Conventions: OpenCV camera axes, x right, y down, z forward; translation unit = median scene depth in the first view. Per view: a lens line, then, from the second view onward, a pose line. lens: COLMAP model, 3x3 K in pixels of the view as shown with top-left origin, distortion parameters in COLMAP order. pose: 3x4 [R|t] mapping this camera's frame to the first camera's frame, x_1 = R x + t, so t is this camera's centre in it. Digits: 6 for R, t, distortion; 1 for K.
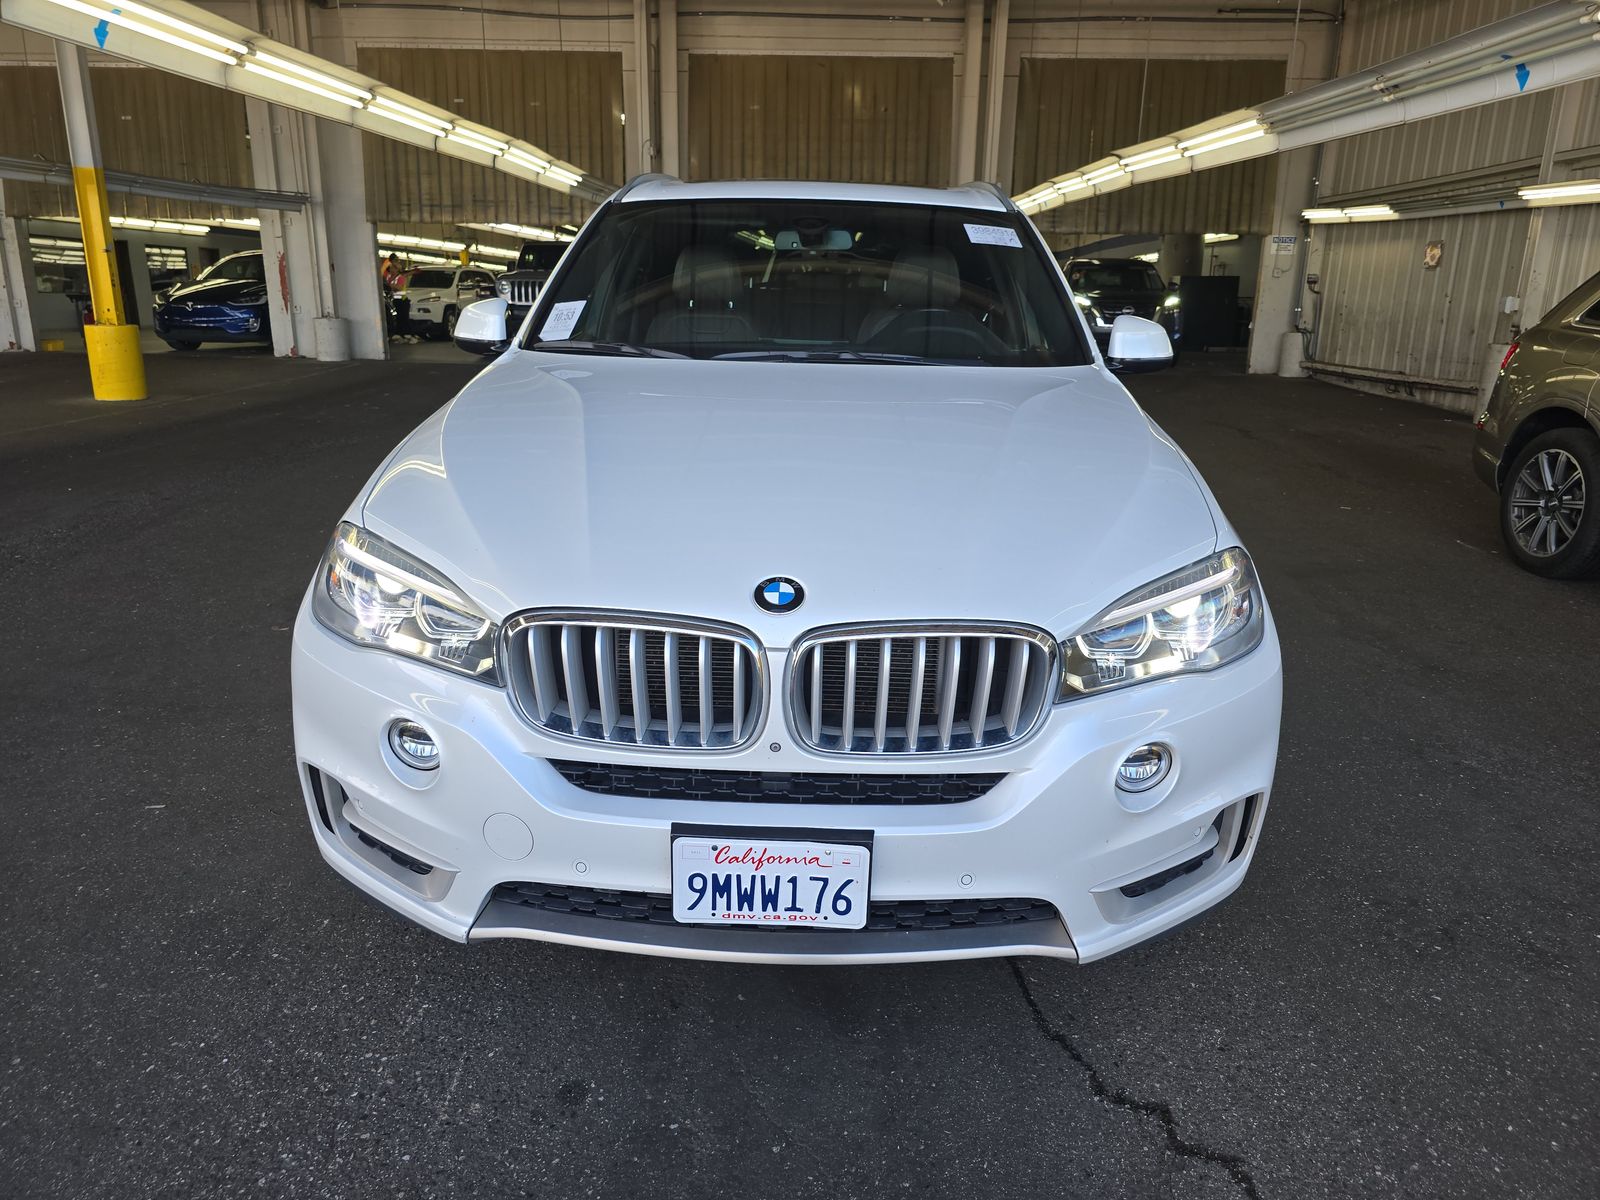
lens RADIAL K [[1109.4, 0, 803.9], [0, 1109.4, 597.2], [0, 0, 1]] dist [0.030249, -0.017515]
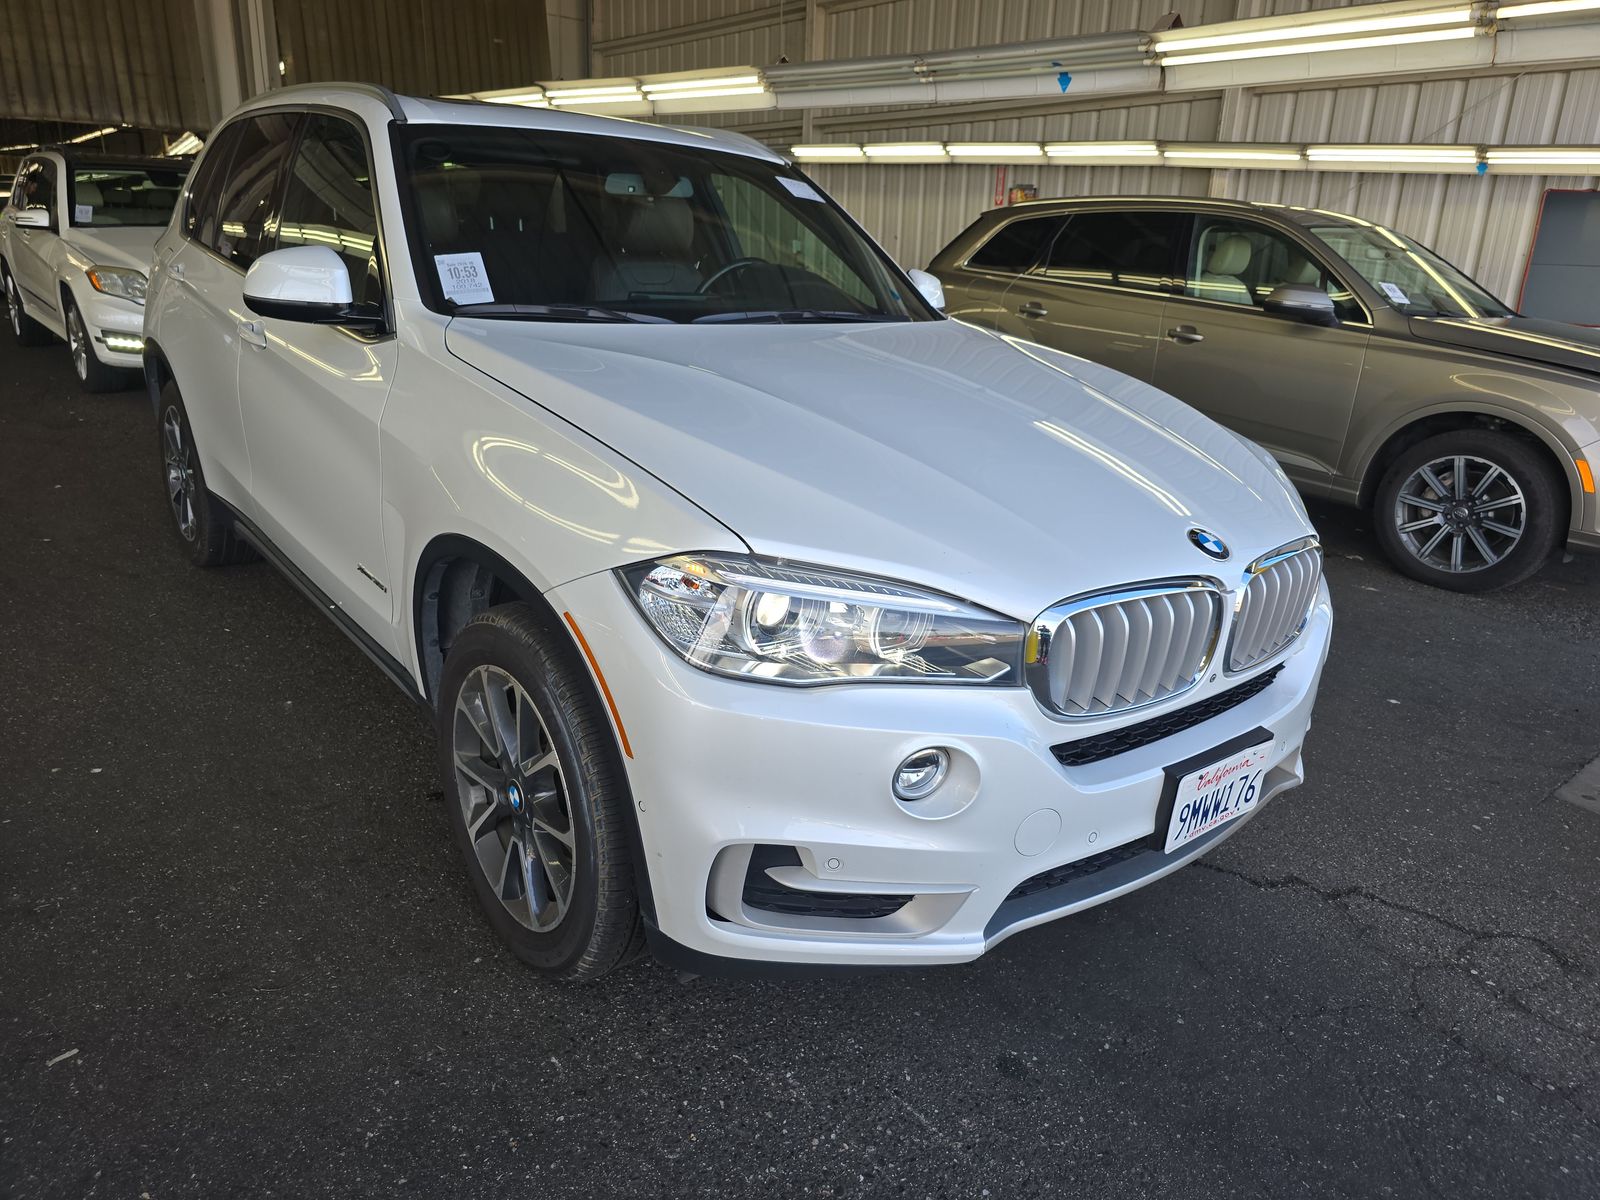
lens RADIAL K [[1109.4, 0, 806.9], [0, 1109.4, 601.0], [0, 0, 1]] dist [0.030249, -0.017515]
pose [[0.750333, -0.192028, 0.632555, -0.475917], [0.149113, 0.981383, 0.121047, -0.064324], [-0.644023, 0.003496, 0.764998, 0.179634]]
